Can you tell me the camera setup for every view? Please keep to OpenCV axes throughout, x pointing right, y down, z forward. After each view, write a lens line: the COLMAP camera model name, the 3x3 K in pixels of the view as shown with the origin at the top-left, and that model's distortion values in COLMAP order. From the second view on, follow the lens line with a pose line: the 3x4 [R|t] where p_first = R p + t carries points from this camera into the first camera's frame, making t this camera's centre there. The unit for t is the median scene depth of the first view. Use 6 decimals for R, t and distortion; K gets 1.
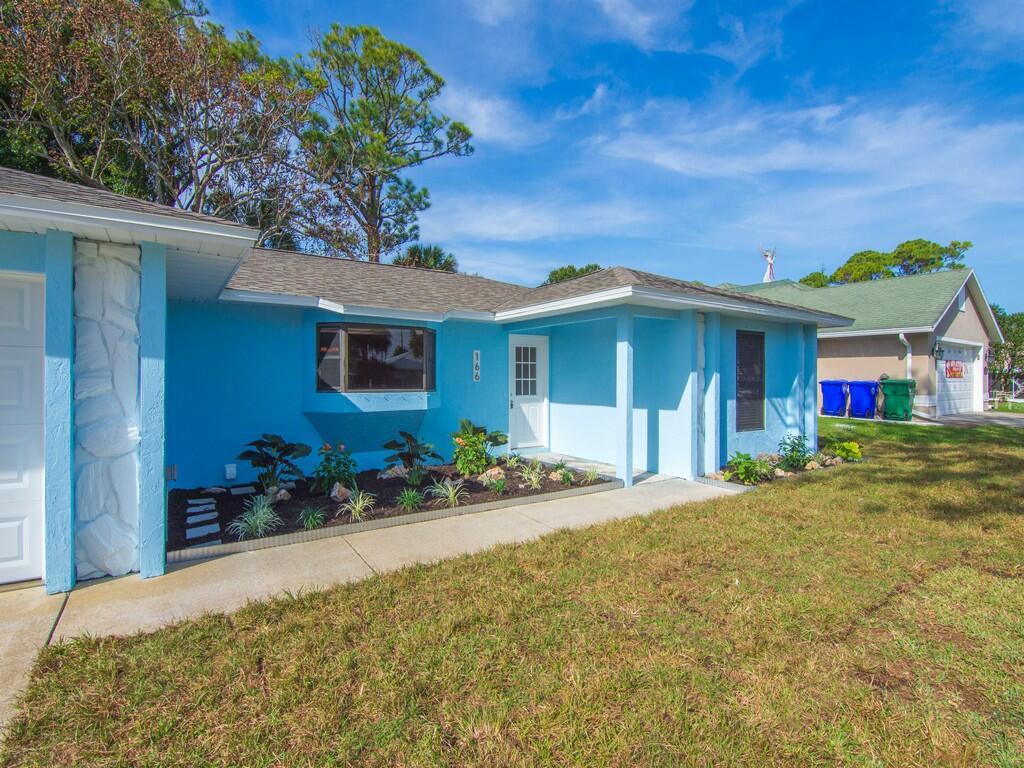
lens RADIAL K [[499.8, 0, 512.0], [0, 499.8, 384.0], [0, 0, 1]] dist [-0.001709, -0.022259]
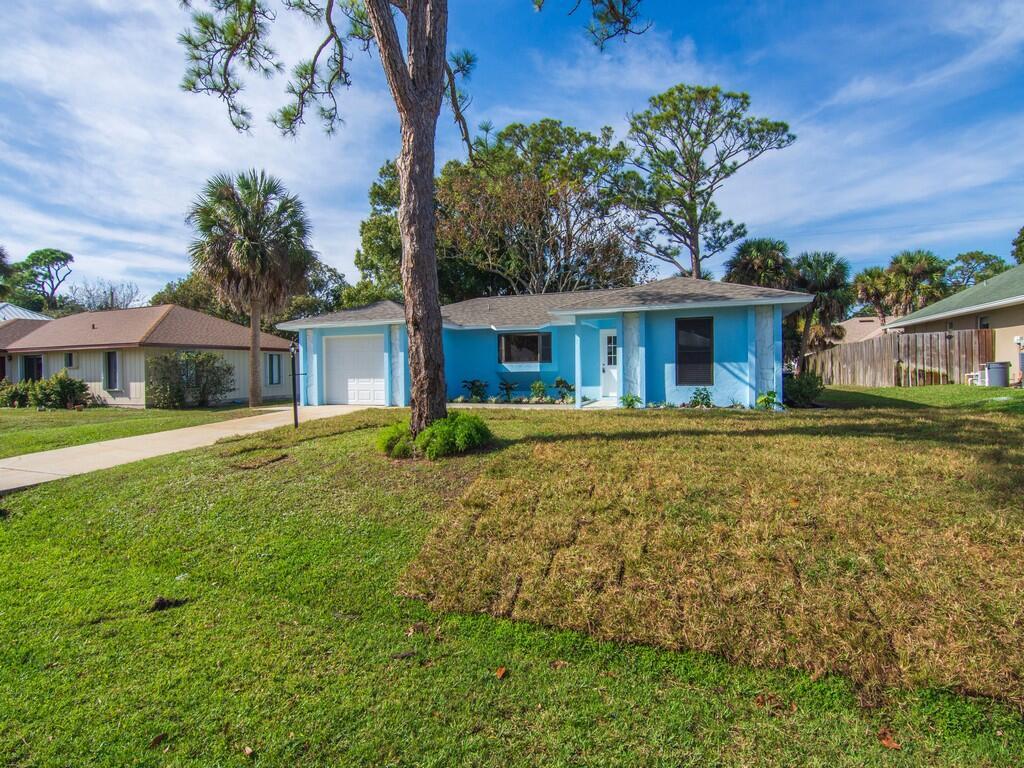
lens RADIAL K [[510.9, 0, 512.0], [0, 510.9, 384.0], [0, 0, 1]] dist [-0.003380, -0.025244]
pose [[0.575305, 0.010645, -0.817869, 1.316967], [0.006130, 0.999831, 0.017325, 0.058004], [0.817916, -0.014981, 0.575143, -0.270016]]
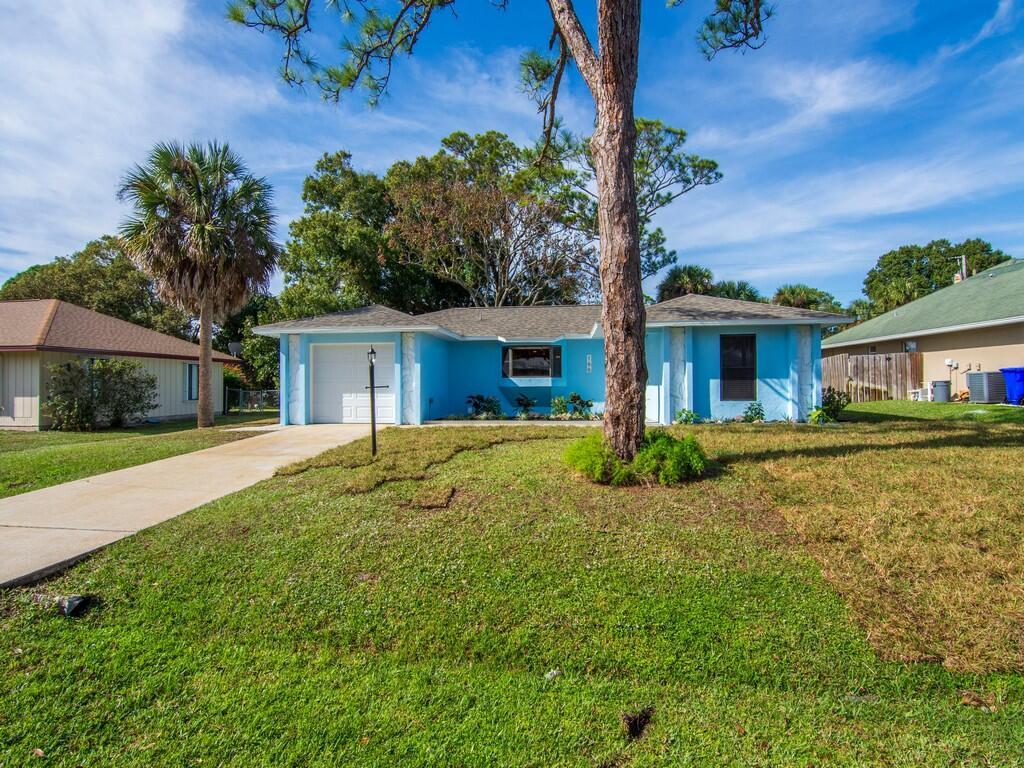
lens RADIAL K [[510.9, 0, 512.0], [0, 510.9, 384.0], [0, 0, 1]] dist [-0.003380, -0.025244]
pose [[0.761124, -0.010258, -0.648526, 0.897331], [0.001321, 0.999897, -0.014266, 0.061624], [0.648606, 0.010002, 0.761059, -0.557899]]
